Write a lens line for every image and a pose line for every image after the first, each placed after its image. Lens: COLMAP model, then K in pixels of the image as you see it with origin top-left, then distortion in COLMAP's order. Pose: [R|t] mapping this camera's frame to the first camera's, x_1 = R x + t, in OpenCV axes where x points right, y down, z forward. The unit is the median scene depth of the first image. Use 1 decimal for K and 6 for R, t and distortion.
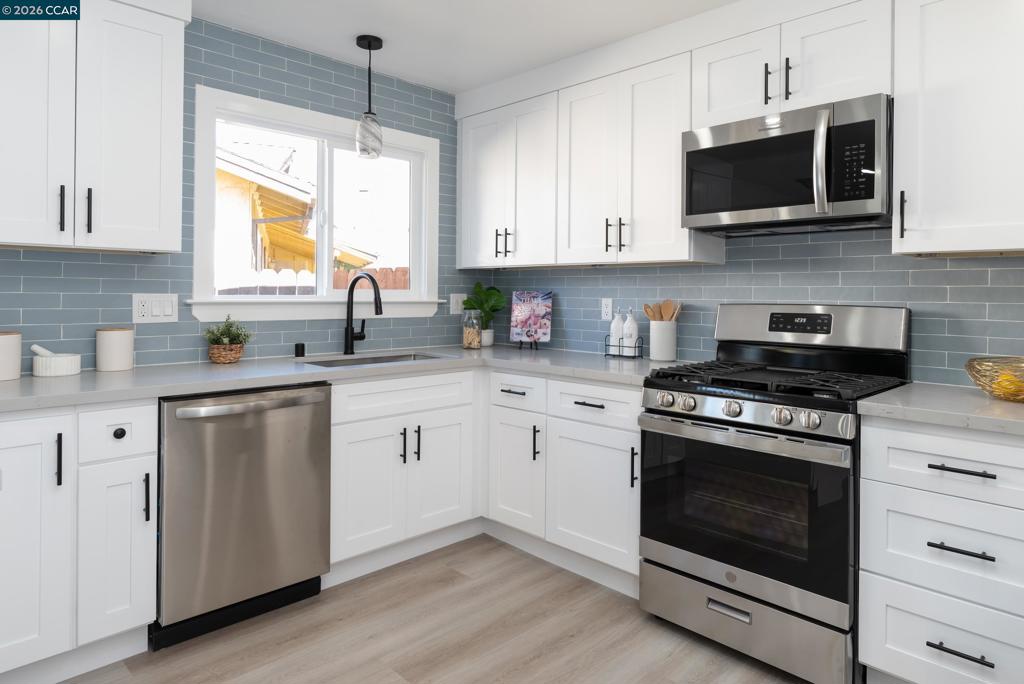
lens RADIAL K [[618.0, 0, 535.9], [0, 618.0, 290.9], [0, 0, 1]] dist [0.002873, 0.002214]
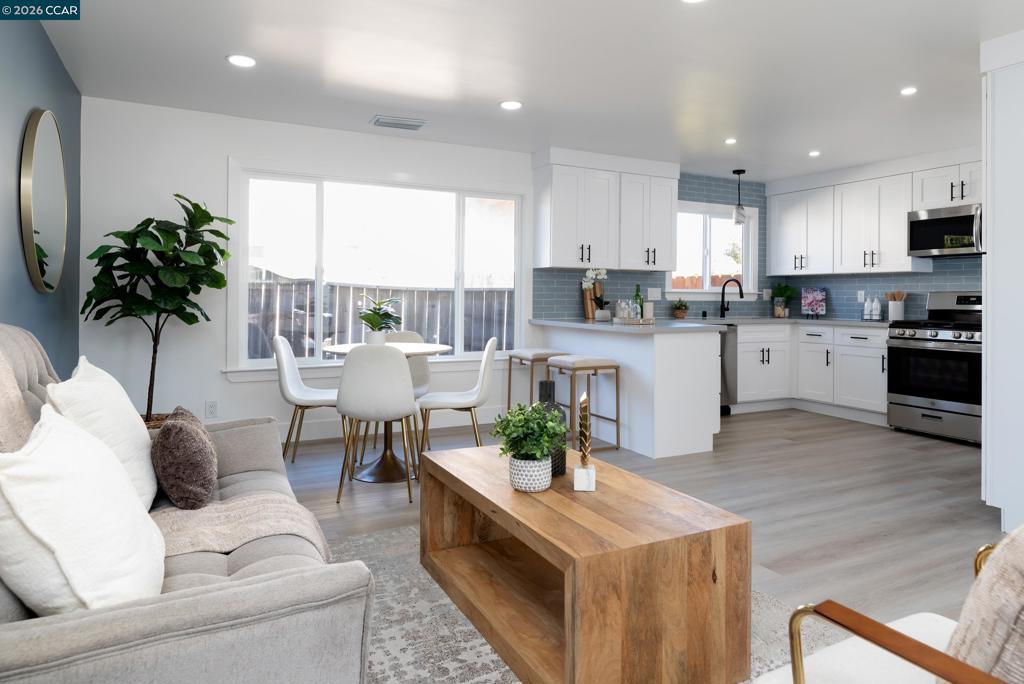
lens RADIAL K [[620.8, 0, 507.0], [0, 620.8, 291.2], [0, 0, 1]] dist [0.004884, 0.000365]
pose [[0.946329, -0.003977, -0.323181, -0.349542], [0.002034, 0.999978, -0.006351, 0.027672], [0.323199, 0.005353, 0.946316, -1.362311]]
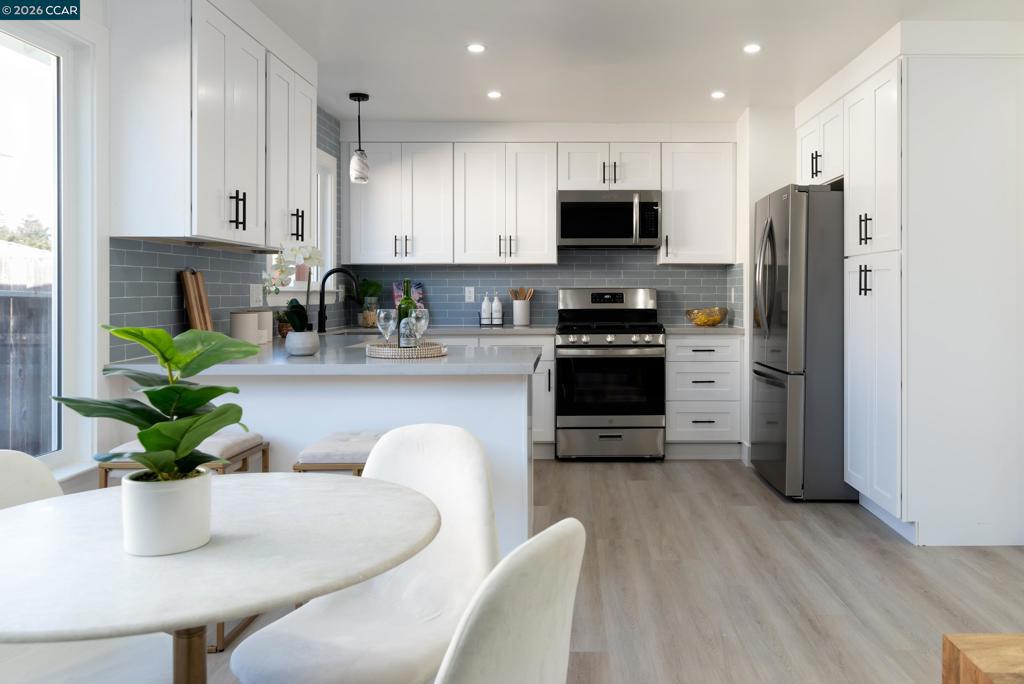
lens RADIAL K [[832.0, 0, 567.0], [0, 832.0, 298.4], [0, 0, 1]] dist [0.005256, 0.001992]
pose [[0.715346, -0.017452, 0.698552, -1.265317], [0.006067, 0.999806, 0.018765, 0.004402], [-0.698744, -0.009186, 0.715313, -0.637922]]
